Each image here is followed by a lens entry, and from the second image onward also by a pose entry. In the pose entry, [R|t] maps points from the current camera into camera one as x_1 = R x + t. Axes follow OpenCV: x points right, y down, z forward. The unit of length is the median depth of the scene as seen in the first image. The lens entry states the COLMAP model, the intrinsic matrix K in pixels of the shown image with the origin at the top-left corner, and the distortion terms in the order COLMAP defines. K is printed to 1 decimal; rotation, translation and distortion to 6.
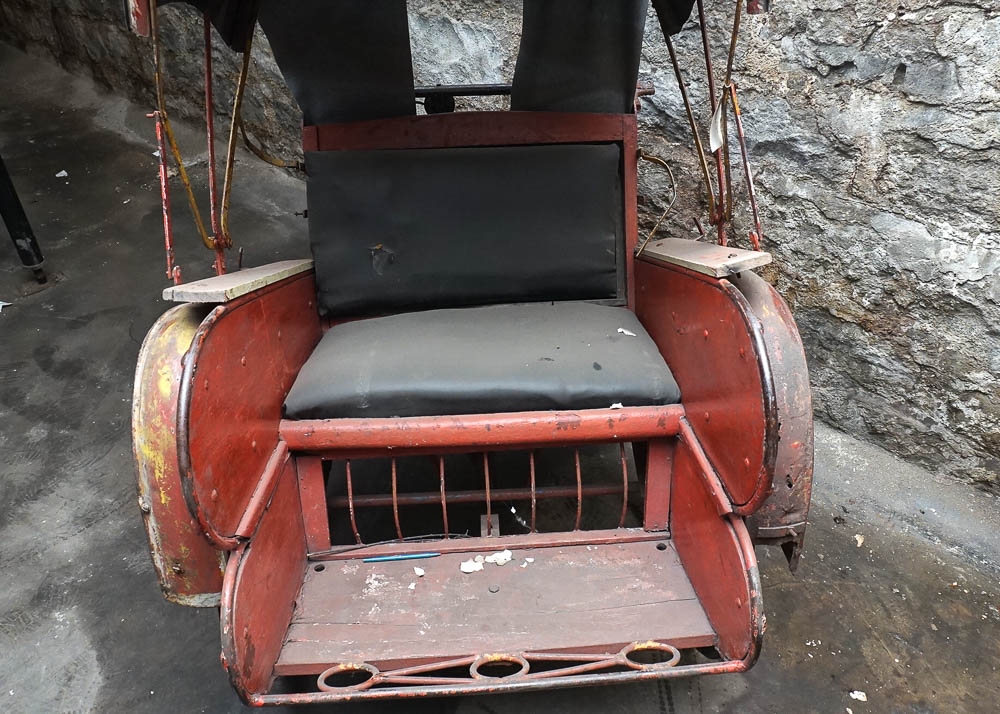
lens RADIAL K [[728.3, 0, 502.4], [0, 728.3, 356.2], [0, 0, 1]] dist [-0.031361, 0.010174]
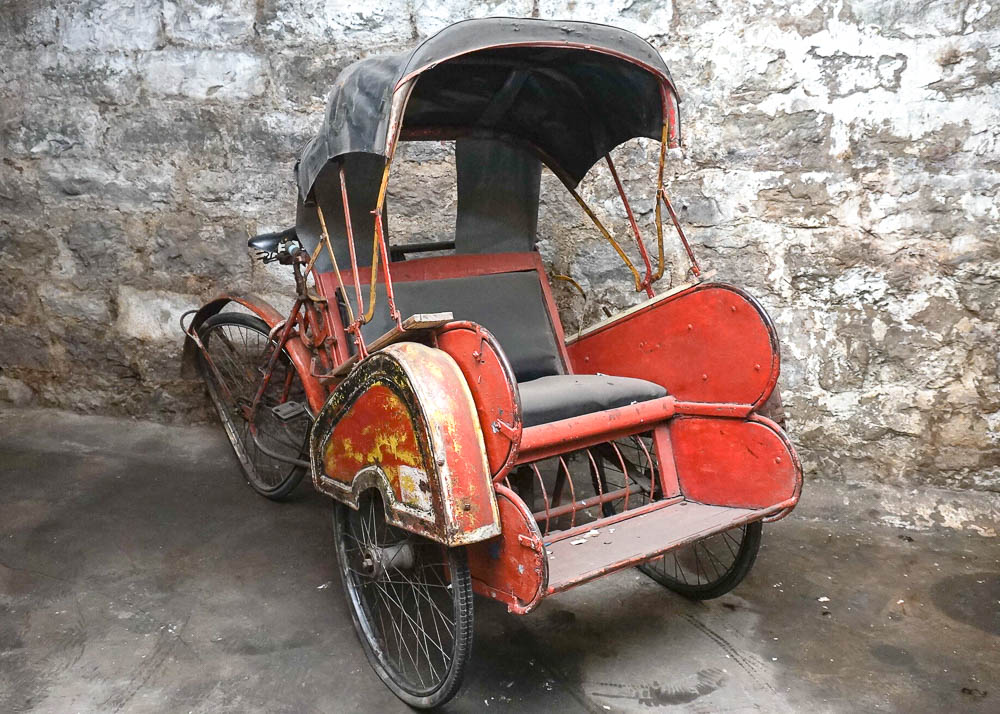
lens RADIAL K [[887.6, 0, 496.6], [0, 887.6, 362.7], [0, 0, 1]] dist [-0.007083, 0.015049]
pose [[0.871339, -0.118818, 0.476079, -0.789351], [0.288954, 0.908416, -0.302136, 0.387252], [-0.396578, 0.400828, 0.825871, -0.327376]]
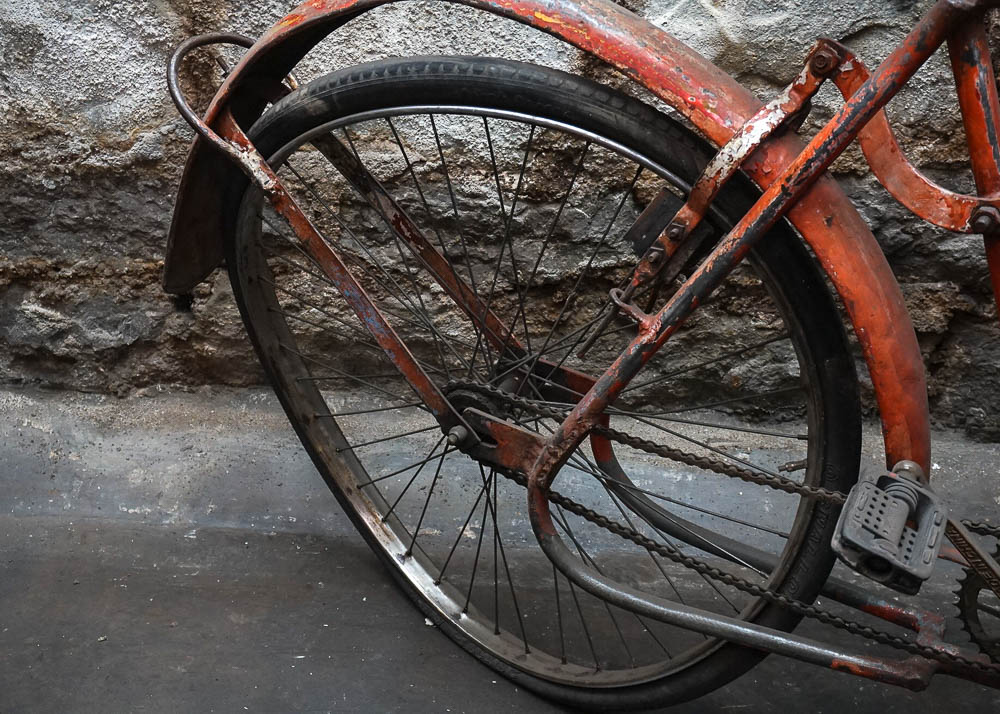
lens RADIAL K [[1193.7, 0, 497.3], [0, 1193.7, 354.5], [0, 0, 1]] dist [-0.008644, 0.000000]
pose [[0.749270, -0.295123, 0.592872, -0.749985], [0.363424, 0.931613, 0.004450, -0.343037], [-0.553641, 0.212130, 0.805285, 1.034758]]
